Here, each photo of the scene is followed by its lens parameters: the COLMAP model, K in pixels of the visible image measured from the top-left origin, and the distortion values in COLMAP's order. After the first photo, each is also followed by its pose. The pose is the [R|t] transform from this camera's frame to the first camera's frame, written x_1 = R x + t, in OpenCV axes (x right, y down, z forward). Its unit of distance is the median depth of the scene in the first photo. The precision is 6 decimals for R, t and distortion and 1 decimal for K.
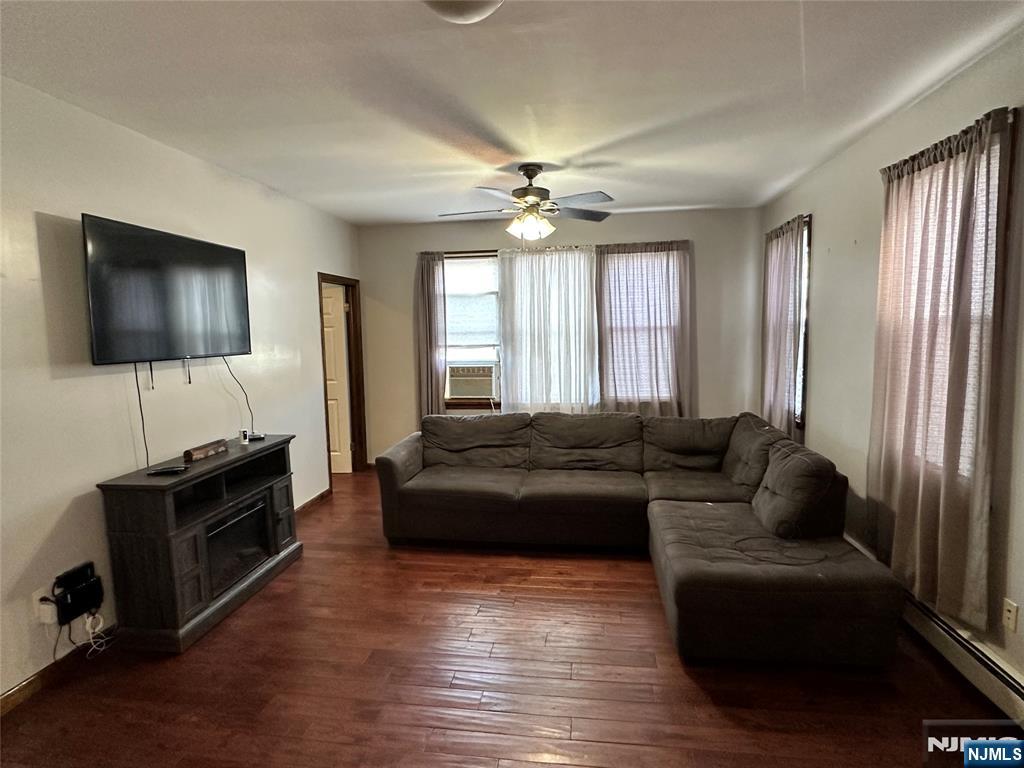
lens RADIAL K [[550.4, 0, 512.0], [0, 550.4, 384.0], [0, 0, 1]] dist [0.004205, 0.000815]
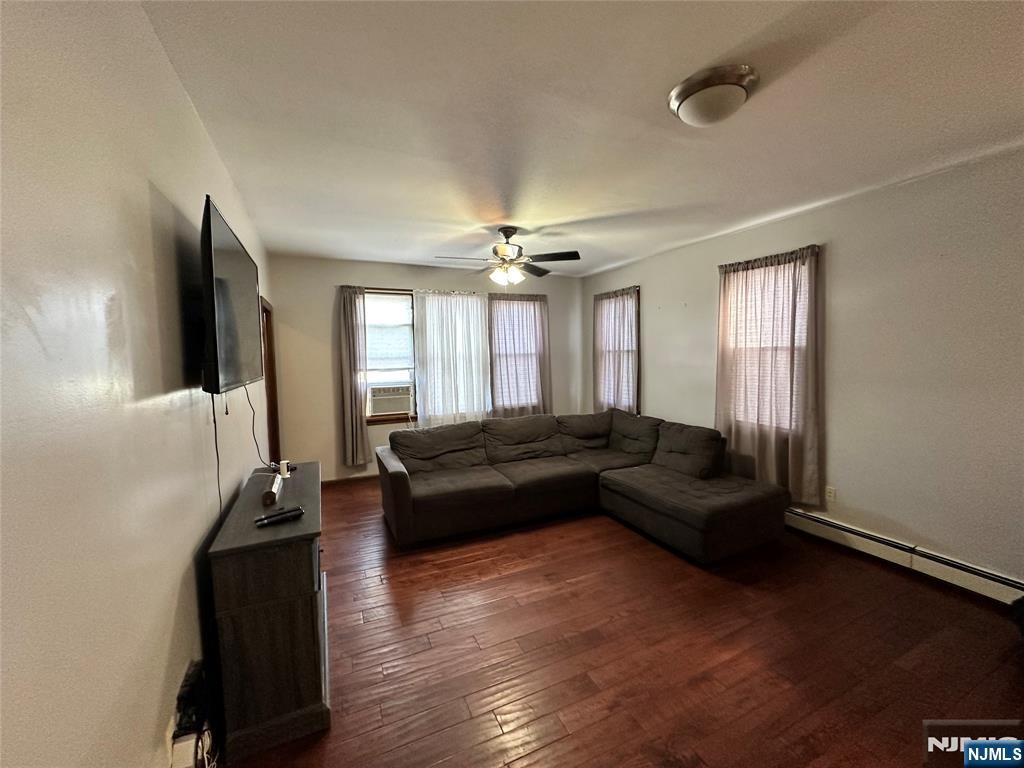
lens RADIAL K [[406.2, 0, 512.0], [0, 406.2, 384.0], [0, 0, 1]] dist [-0.001220, -0.000101]
pose [[0.838842, -0.036125, 0.543175, -0.342794], [0.055066, 0.998309, -0.018645, -0.008211], [-0.541583, 0.045551, 0.839413, 0.145660]]
